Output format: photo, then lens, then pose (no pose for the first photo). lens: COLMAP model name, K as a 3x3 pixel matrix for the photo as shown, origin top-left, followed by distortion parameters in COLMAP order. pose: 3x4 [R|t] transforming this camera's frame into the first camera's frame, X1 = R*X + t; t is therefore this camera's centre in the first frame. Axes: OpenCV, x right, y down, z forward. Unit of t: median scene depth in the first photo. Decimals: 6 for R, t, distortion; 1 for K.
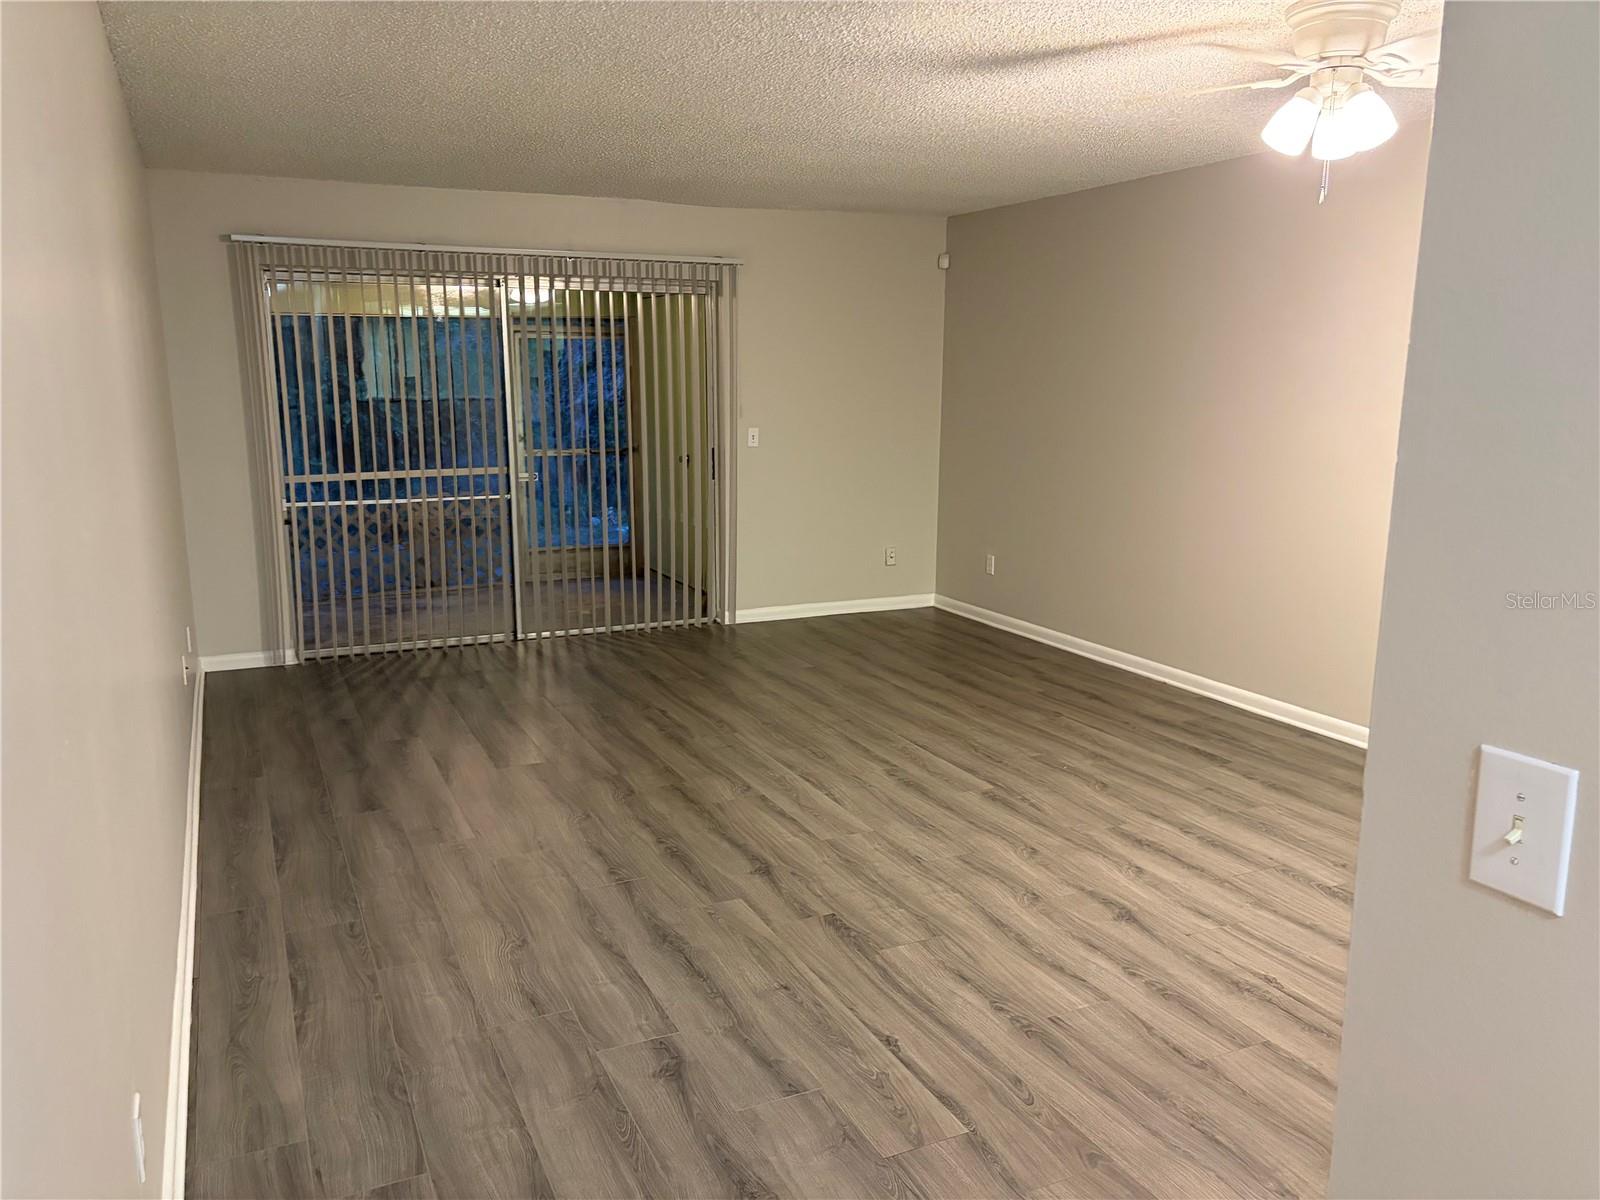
lens RADIAL K [[1186.8, 0, 791.9], [0, 1186.8, 599.4], [0, 0, 1]] dist [0.026601, -0.035788]
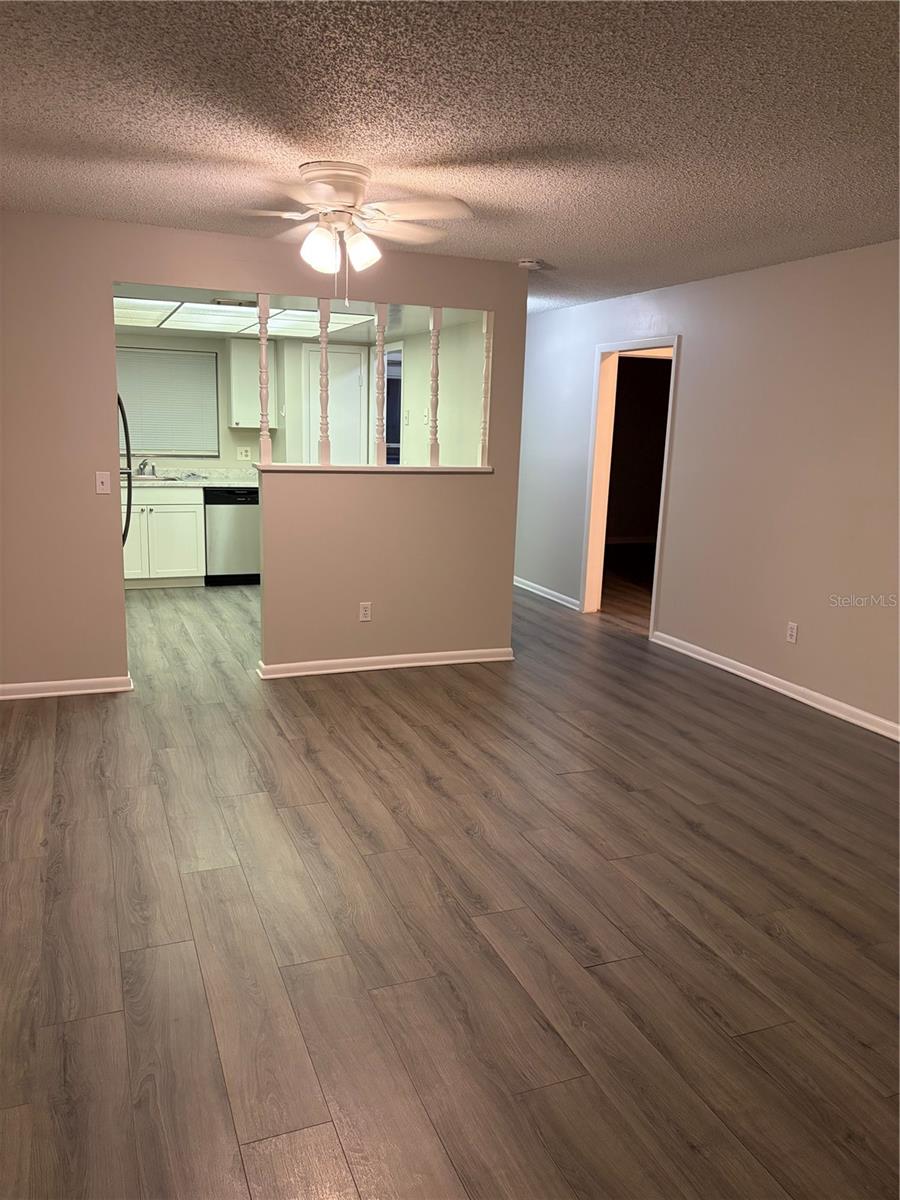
lens RADIAL K [[890.1, 0, 450.0], [0, 890.1, 595.5], [0, 0, 1]] dist [0.026601, -0.035788]
pose [[-0.998221, -0.036163, 0.047399, 0.191427], [-0.015371, 0.924258, 0.381460, -0.341265], [-0.057603, 0.380053, -0.923169, 1.752087]]
